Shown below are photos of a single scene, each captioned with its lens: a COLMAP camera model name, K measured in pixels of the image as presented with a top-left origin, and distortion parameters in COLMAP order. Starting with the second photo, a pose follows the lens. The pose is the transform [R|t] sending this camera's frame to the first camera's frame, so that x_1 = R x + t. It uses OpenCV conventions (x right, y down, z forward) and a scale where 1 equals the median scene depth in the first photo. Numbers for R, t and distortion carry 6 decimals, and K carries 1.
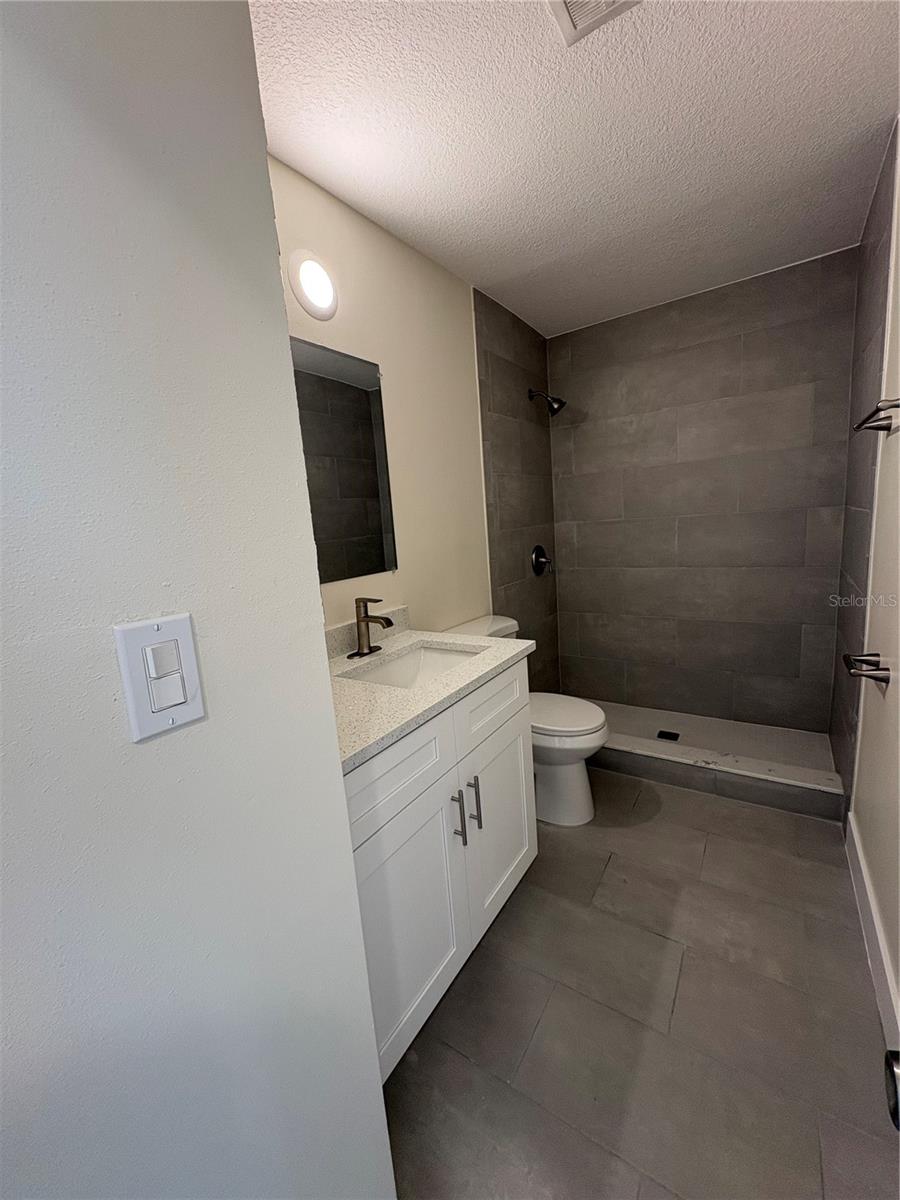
lens RADIAL K [[475.7, 0, 447.8], [0, 475.7, 599.8], [0, 0, 1]] dist [-0.000130, -0.000187]
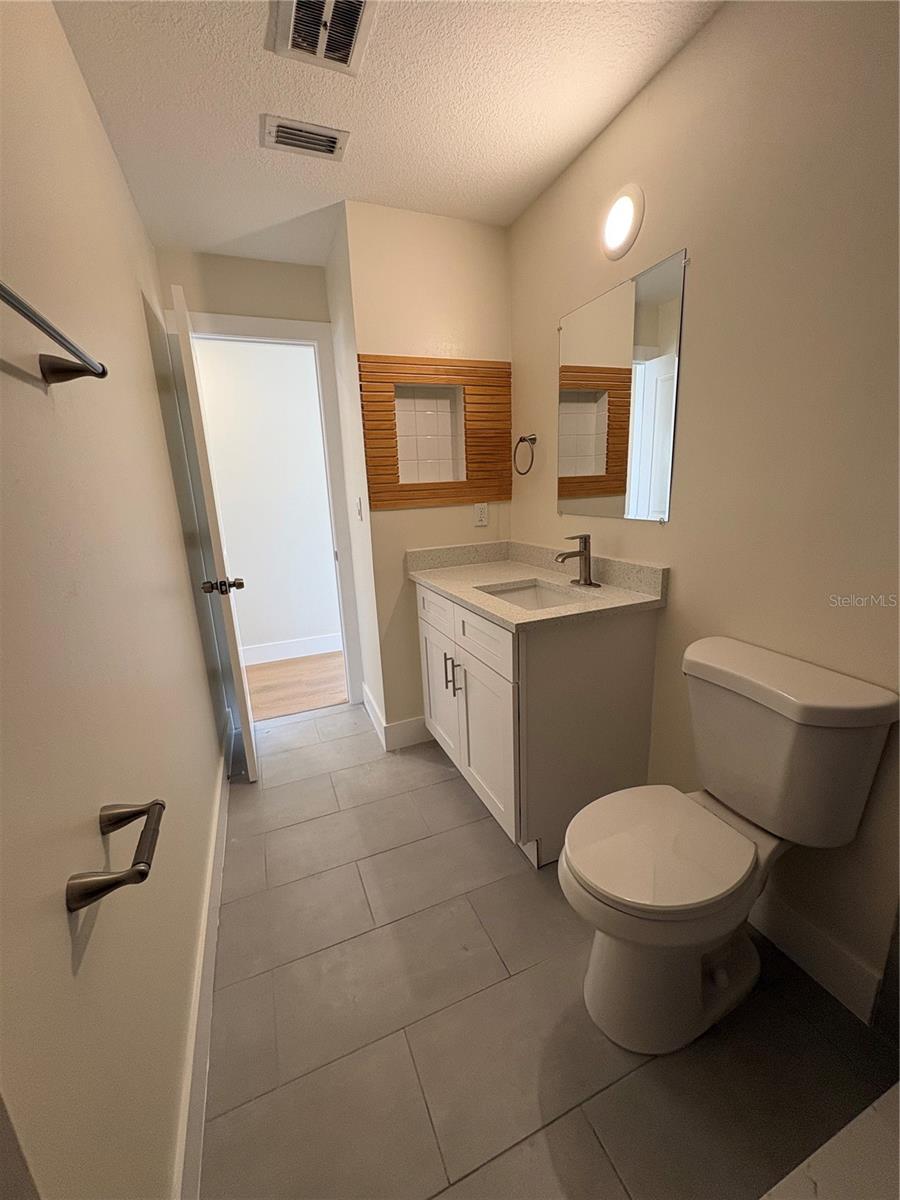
lens RADIAL K [[475.7, 0, 449.3], [0, 475.7, 598.4], [0, 0, 1]] dist [-0.000130, -0.000187]
pose [[-0.553509, 0.296669, -0.778213, 0.909357], [-0.052012, 0.920267, 0.387818, -0.283300], [0.831217, 0.255137, -0.493946, 1.334345]]
